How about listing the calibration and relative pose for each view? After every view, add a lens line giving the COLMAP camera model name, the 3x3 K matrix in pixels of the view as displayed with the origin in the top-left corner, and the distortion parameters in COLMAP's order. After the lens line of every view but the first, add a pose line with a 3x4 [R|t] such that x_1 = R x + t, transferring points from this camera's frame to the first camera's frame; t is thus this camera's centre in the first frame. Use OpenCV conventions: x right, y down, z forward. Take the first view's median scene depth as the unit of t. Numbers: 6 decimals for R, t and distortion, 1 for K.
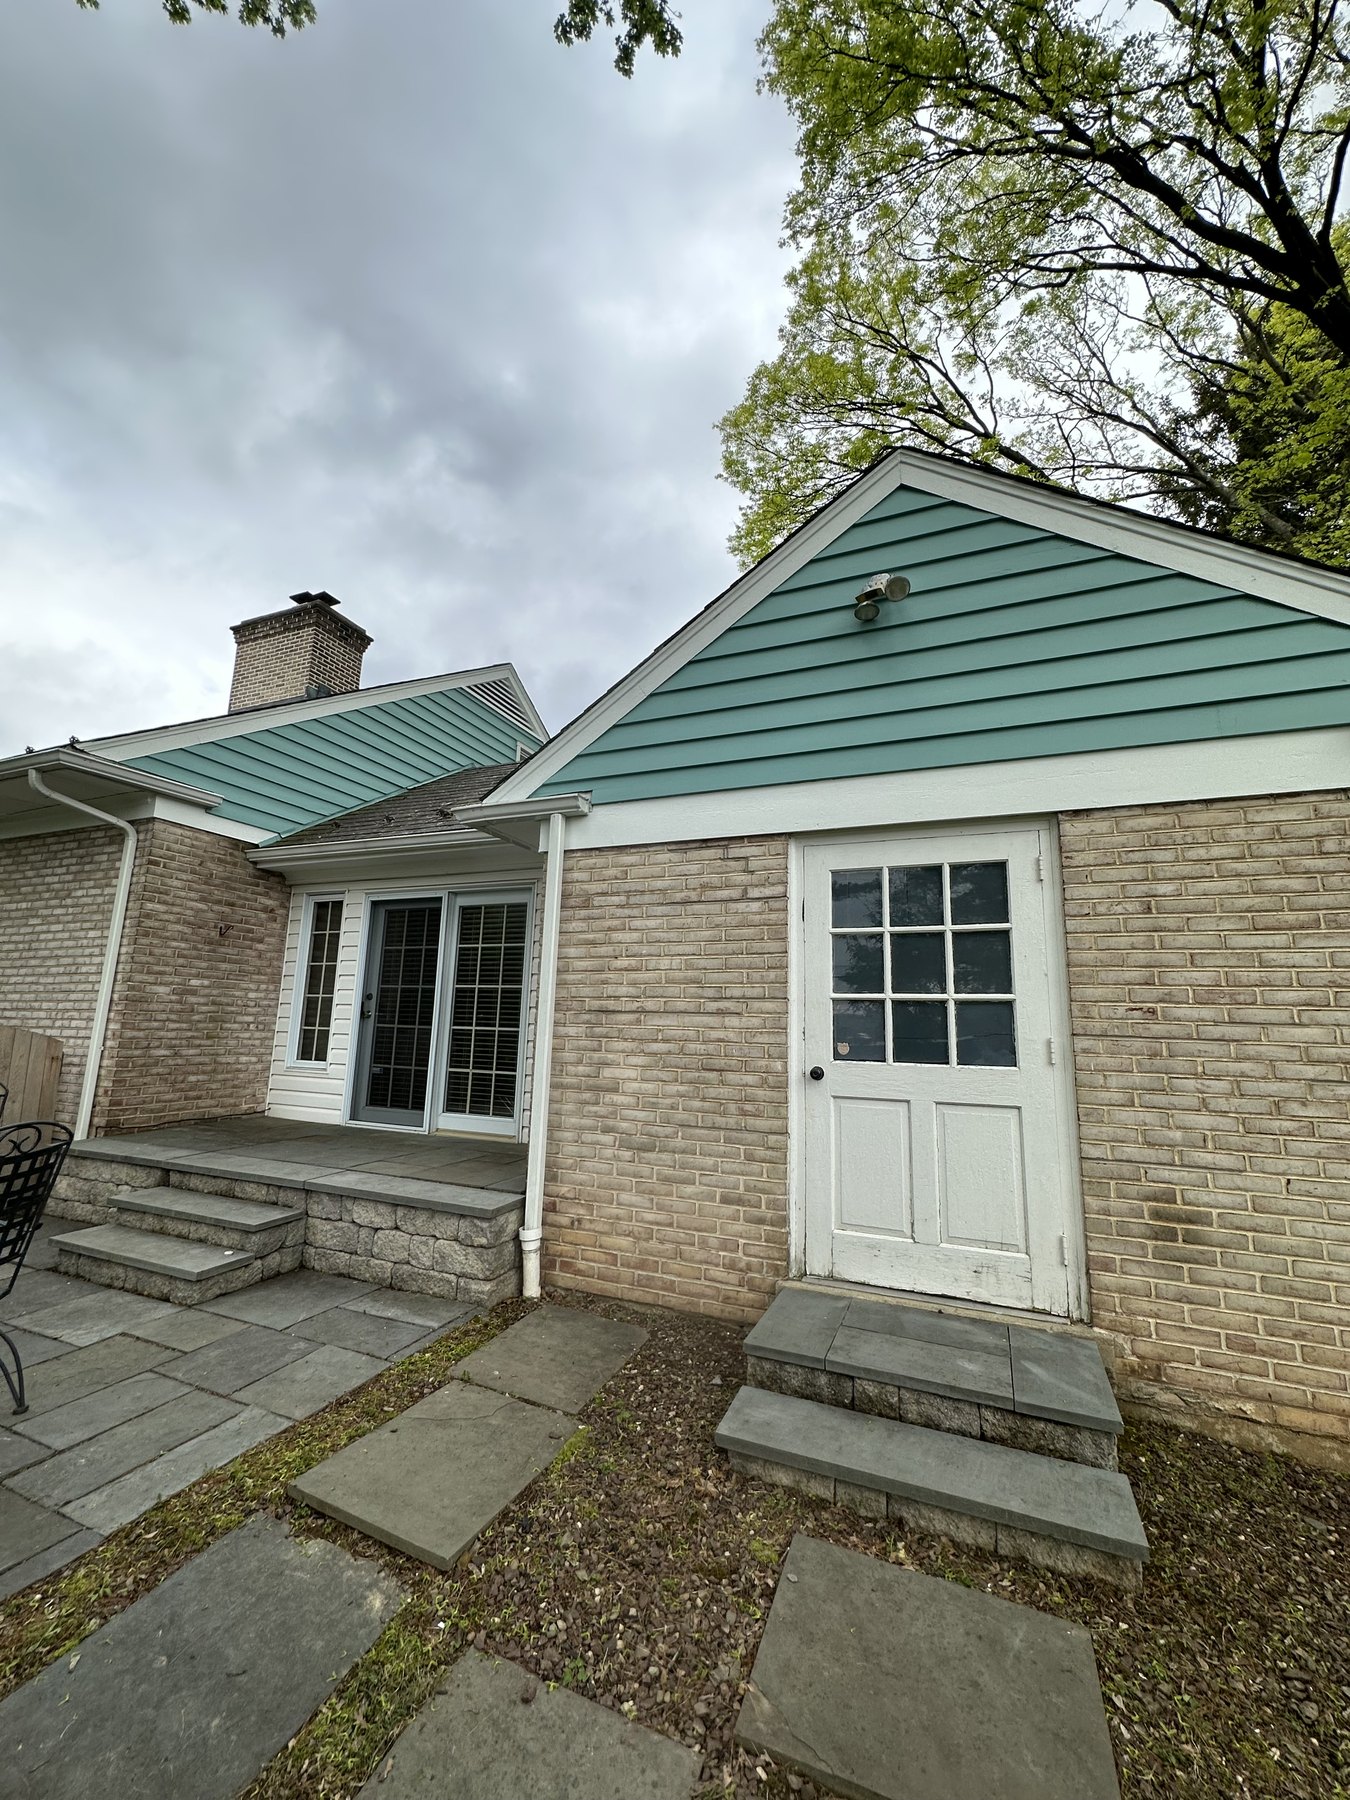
lens RADIAL K [[577.5, 0, 657.8], [0, 577.5, 934.3], [0, 0, 1]] dist [-0.011795, 0.000461]
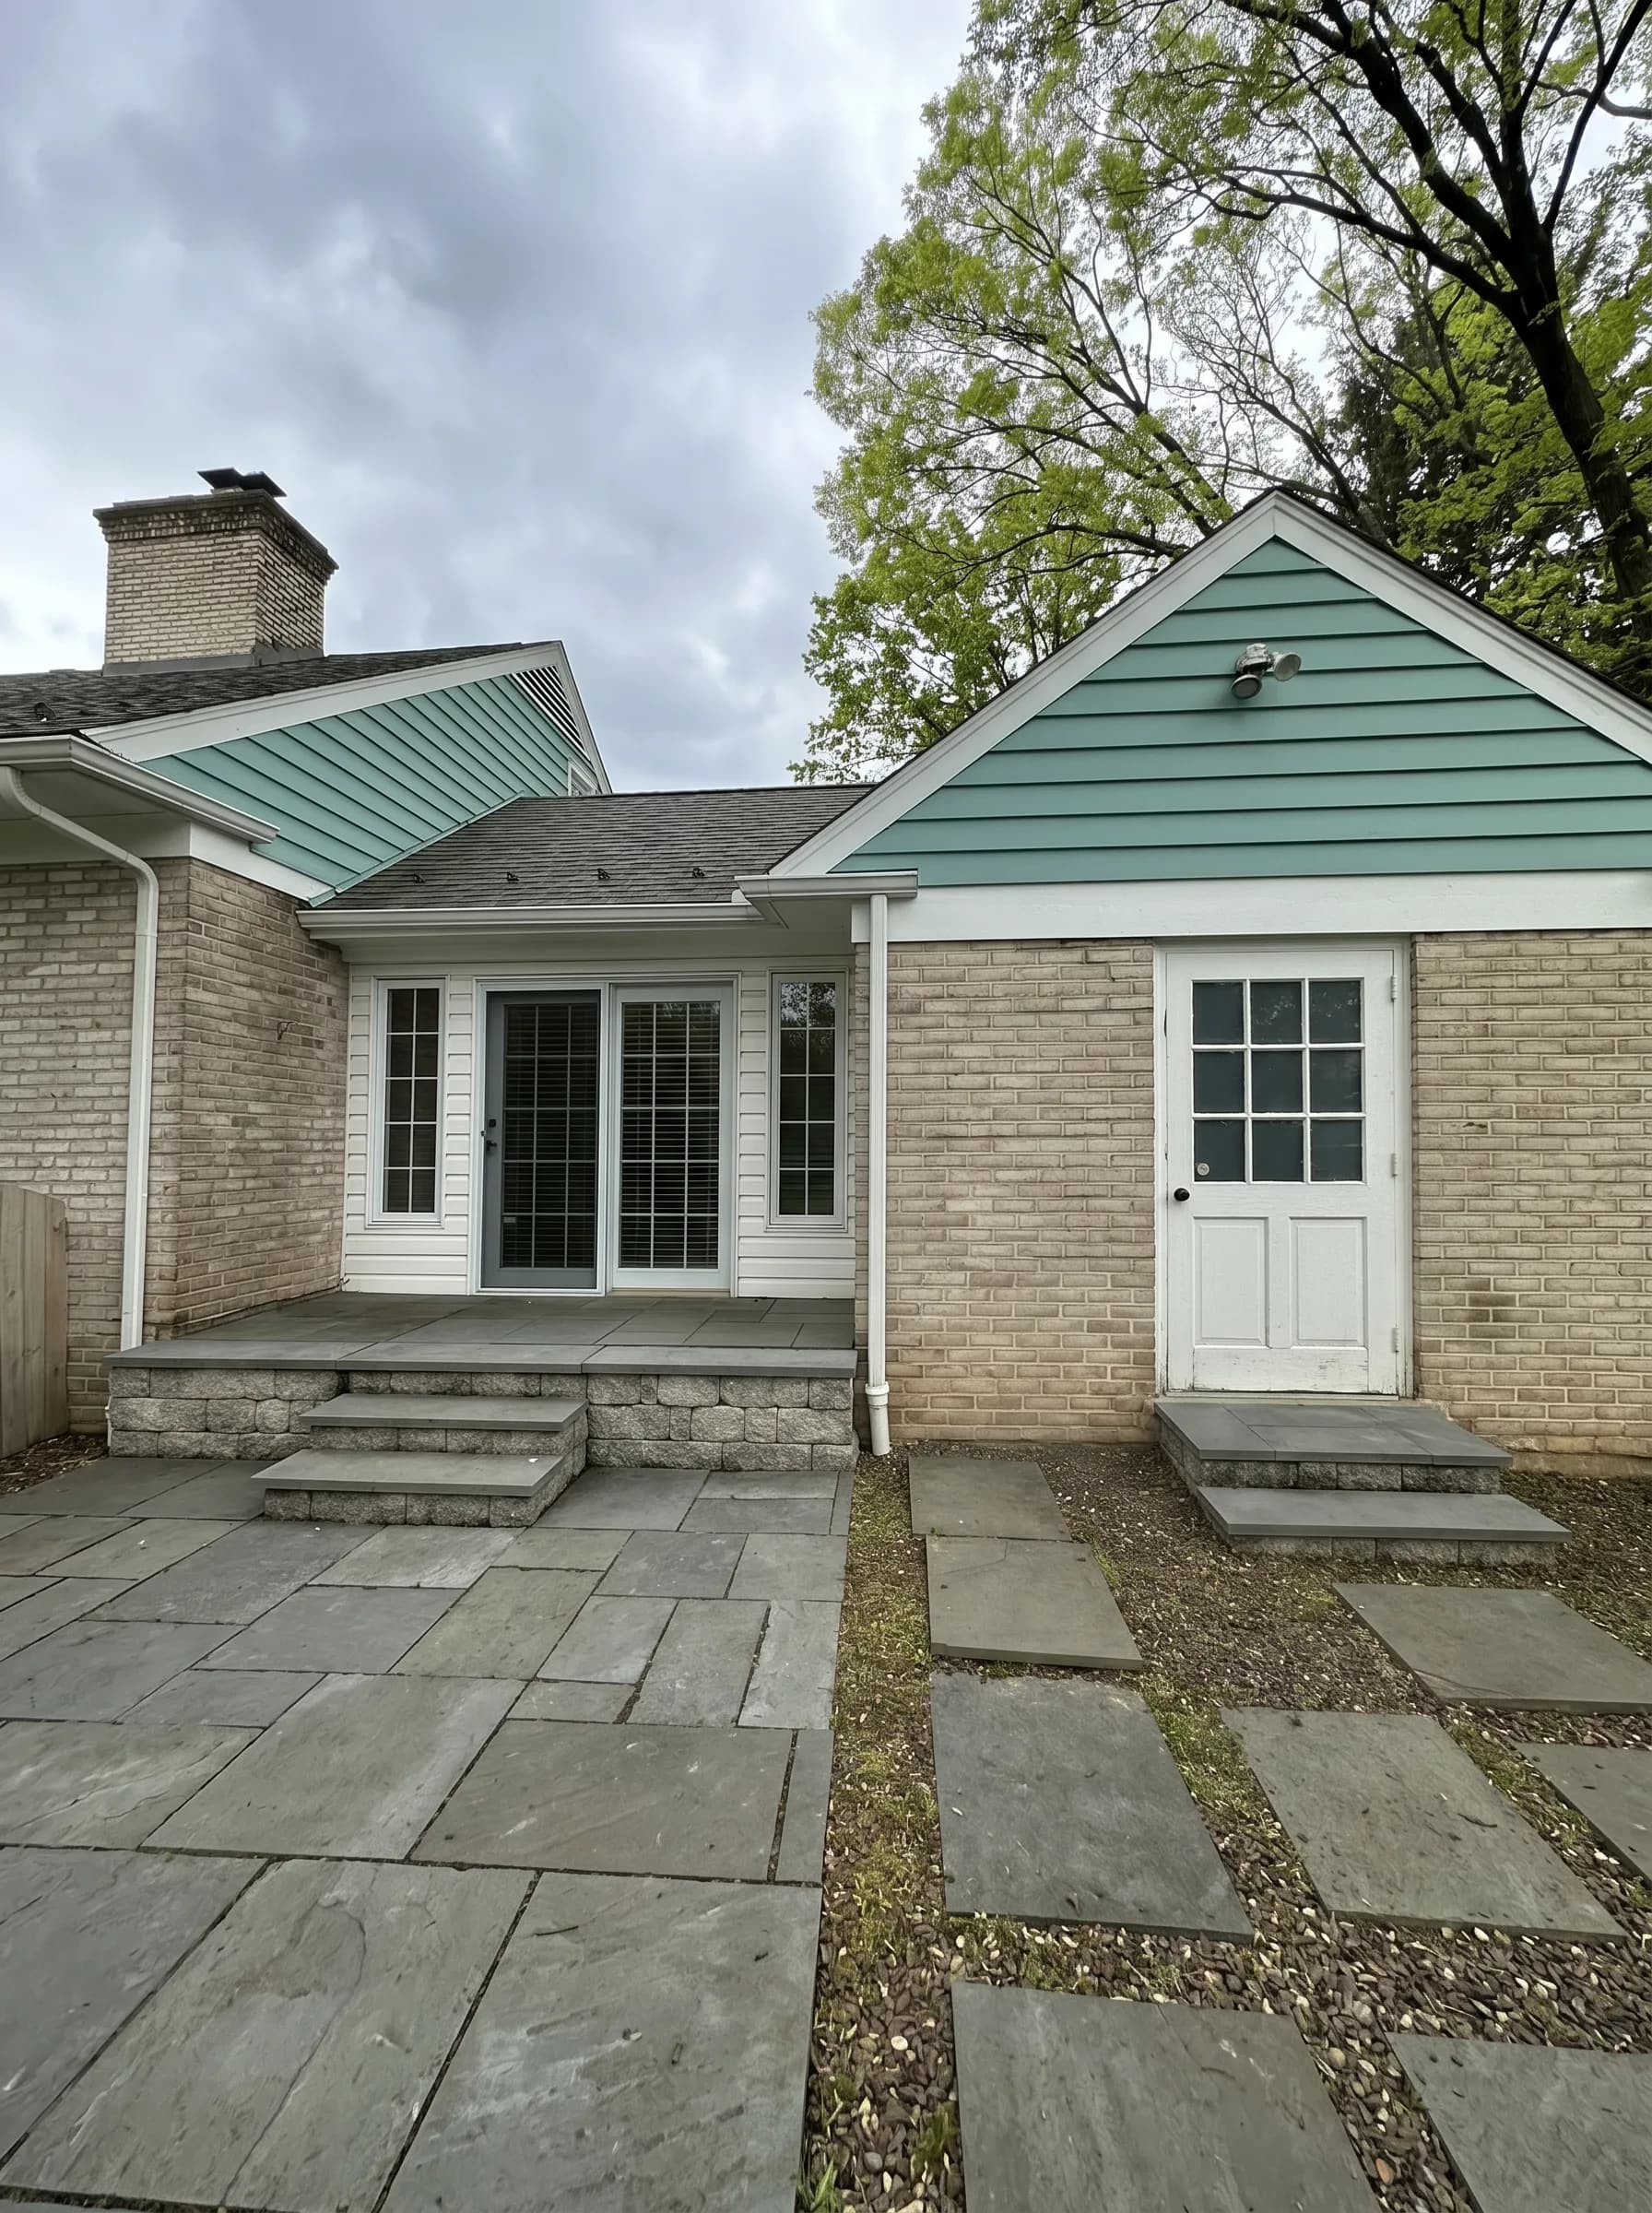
lens RADIAL K [[710.0, 0, 869.4], [0, 710.0, 1139.3], [0, 0, 1]] dist [-0.011795, 0.000461]
pose [[0.962722, -0.028337, 0.269006, -0.506723], [-0.012276, 0.988895, 0.148106, -0.021485], [-0.270216, -0.145887, 0.951683, 0.016258]]
